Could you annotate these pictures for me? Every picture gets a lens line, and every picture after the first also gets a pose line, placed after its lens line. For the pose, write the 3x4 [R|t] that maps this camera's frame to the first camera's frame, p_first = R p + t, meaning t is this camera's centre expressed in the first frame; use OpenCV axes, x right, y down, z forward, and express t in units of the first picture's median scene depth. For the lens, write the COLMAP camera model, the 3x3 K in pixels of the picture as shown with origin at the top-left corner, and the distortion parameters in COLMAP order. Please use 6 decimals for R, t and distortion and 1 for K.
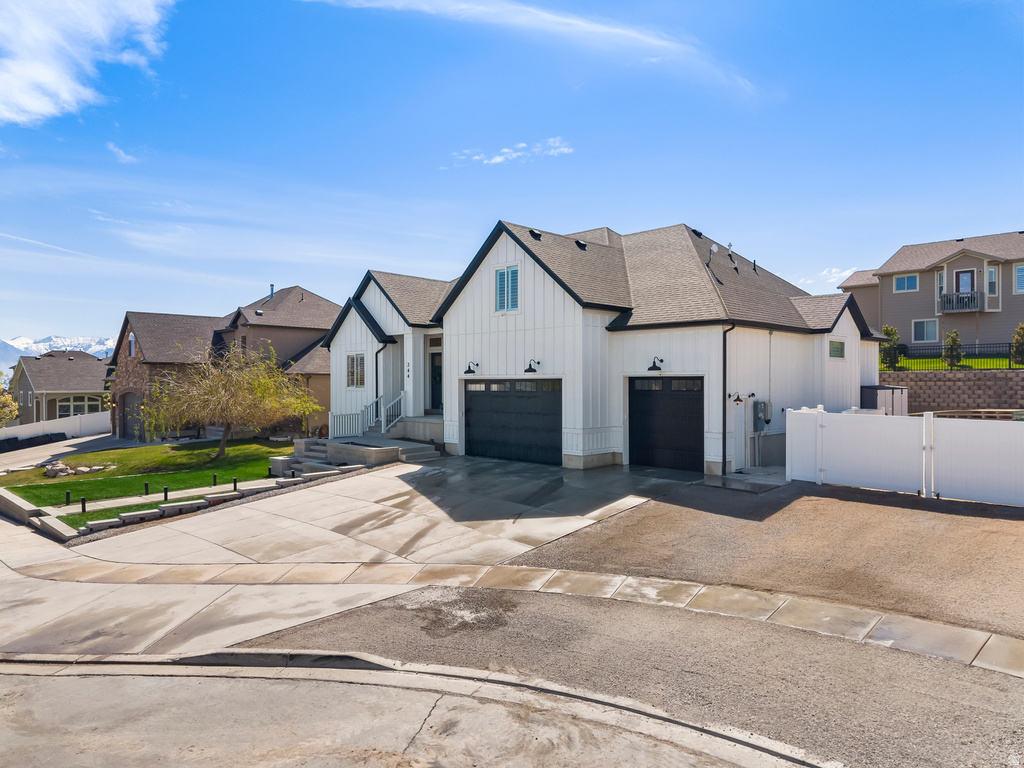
lens RADIAL K [[679.5, 0, 514.4], [0, 679.5, 381.9], [0, 0, 1]] dist [0.044903, -0.048471]
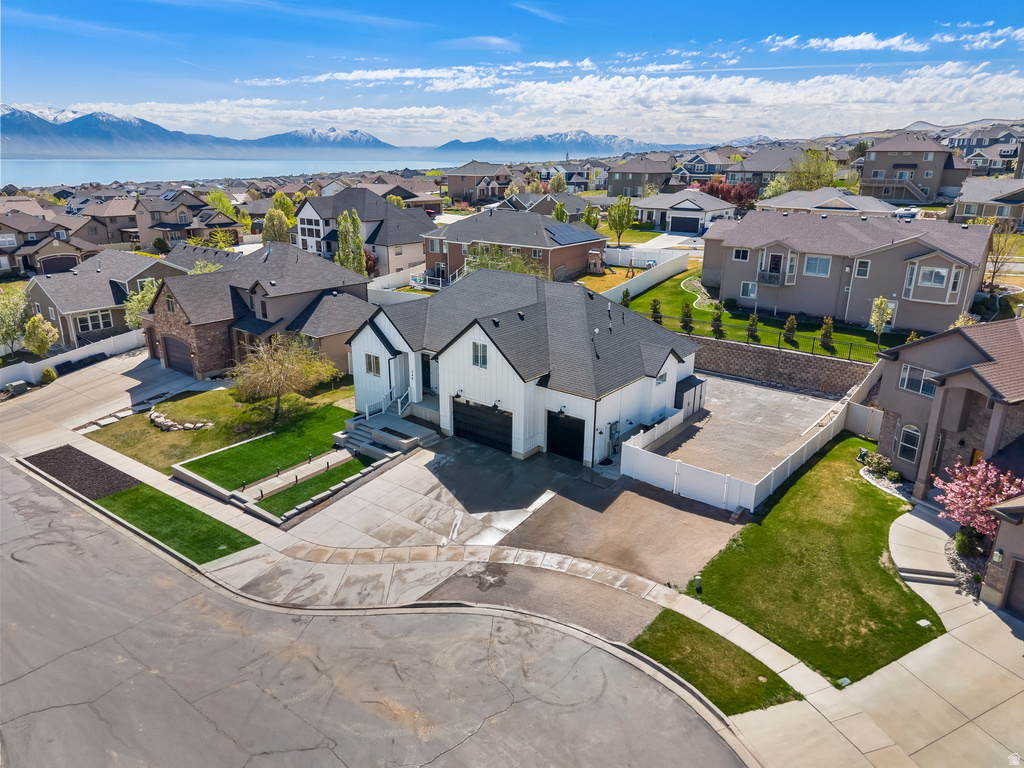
lens RADIAL K [[679.5, 0, 514.4], [0, 679.5, 381.9], [0, 0, 1]] dist [0.044903, -0.048471]
pose [[0.992396, -0.029287, 0.119547, -0.136298], [-0.009498, 0.950160, 0.311619, -0.630447], [-0.122715, -0.310385, 0.942657, -0.683313]]
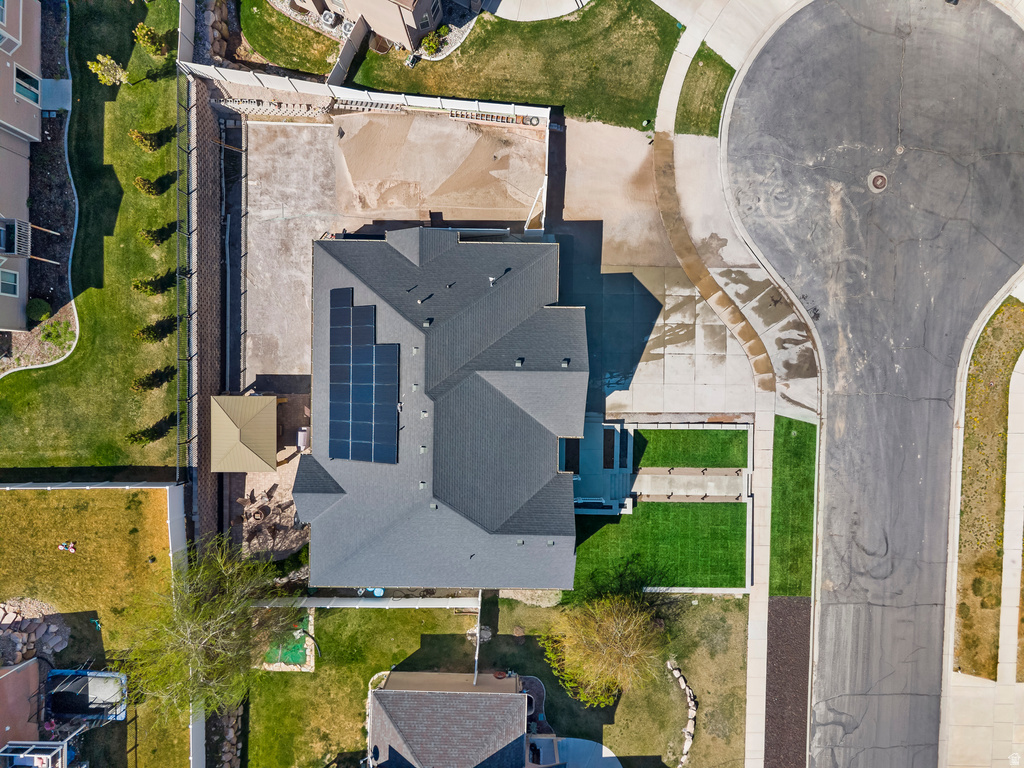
lens RADIAL K [[679.5, 0, 514.4], [0, 679.5, 381.9], [0, 0, 1]] dist [0.044903, -0.048471]
pose [[-0.695921, -0.718118, 0.000357, 0.081872], [0.007383, -0.006658, 0.999951, -1.836516], [-0.718080, 0.695889, 0.009936, 1.148146]]
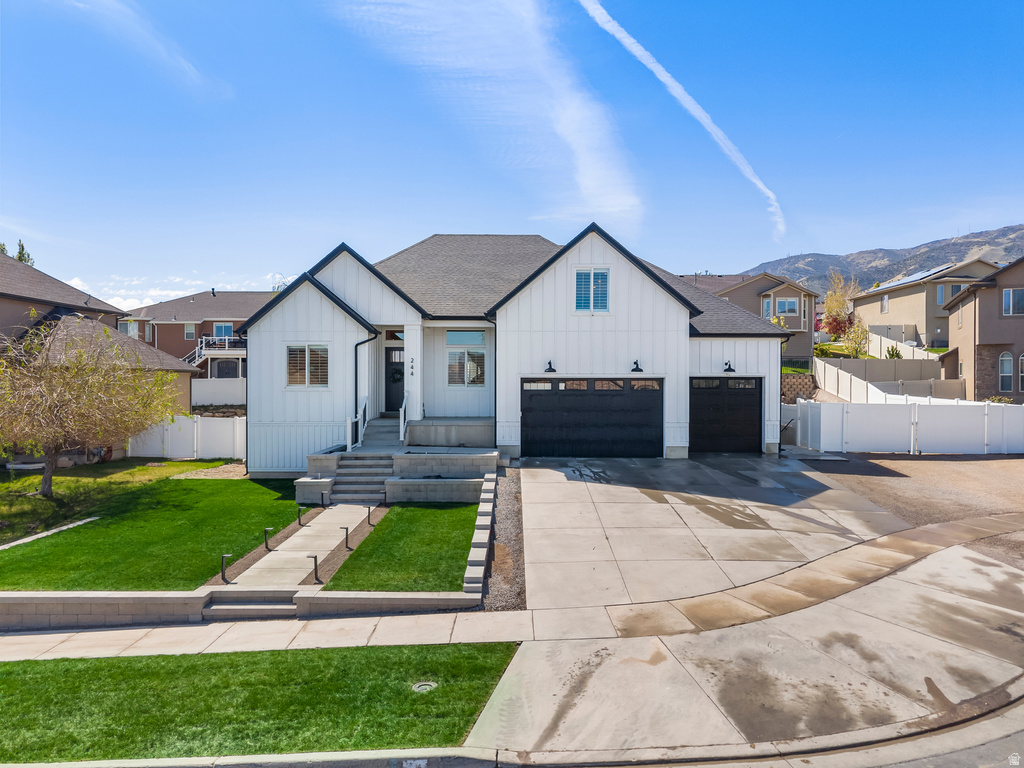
lens RADIAL K [[679.5, 0, 514.4], [0, 679.5, 381.9], [0, 0, 1]] dist [0.044903, -0.048471]
pose [[0.714501, 0.001973, 0.699632, -0.841342], [-0.002624, 0.999997, -0.000140, 0.002453], [-0.699630, -0.001736, 0.714504, 0.360843]]
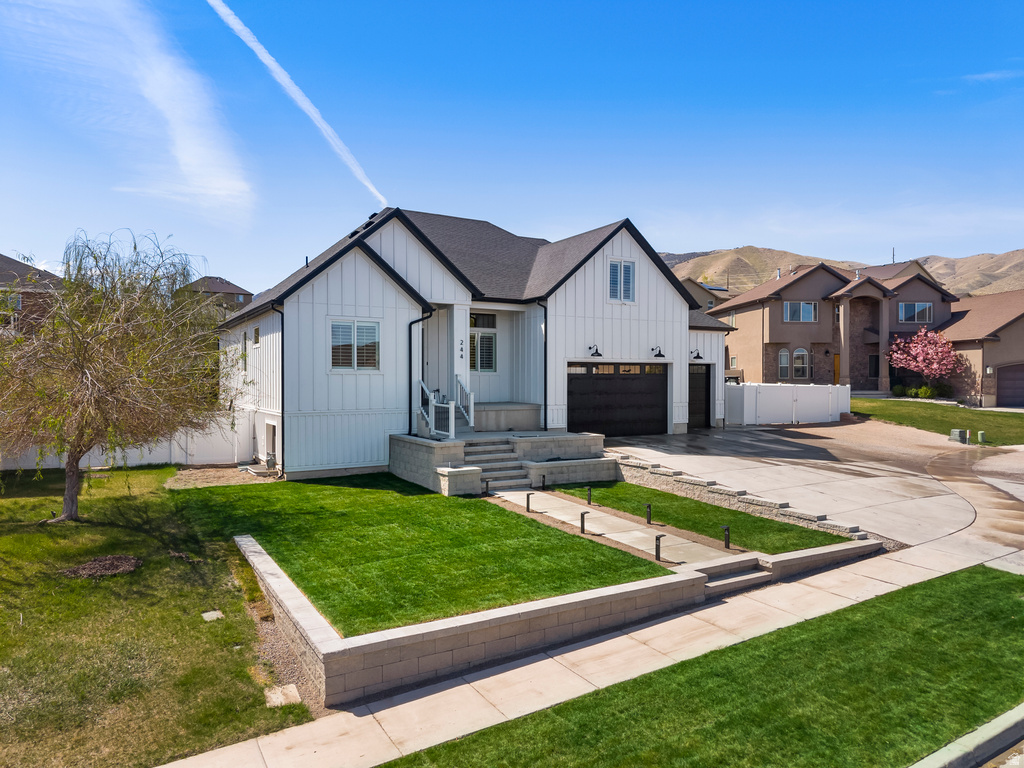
lens RADIAL K [[679.5, 0, 514.4], [0, 679.5, 381.9], [0, 0, 1]] dist [0.044903, -0.048471]
pose [[0.260754, -0.003396, 0.965399, -1.166118], [-0.001219, 0.999992, 0.003847, 0.024193], [-0.965404, -0.002180, 0.260748, 0.910257]]
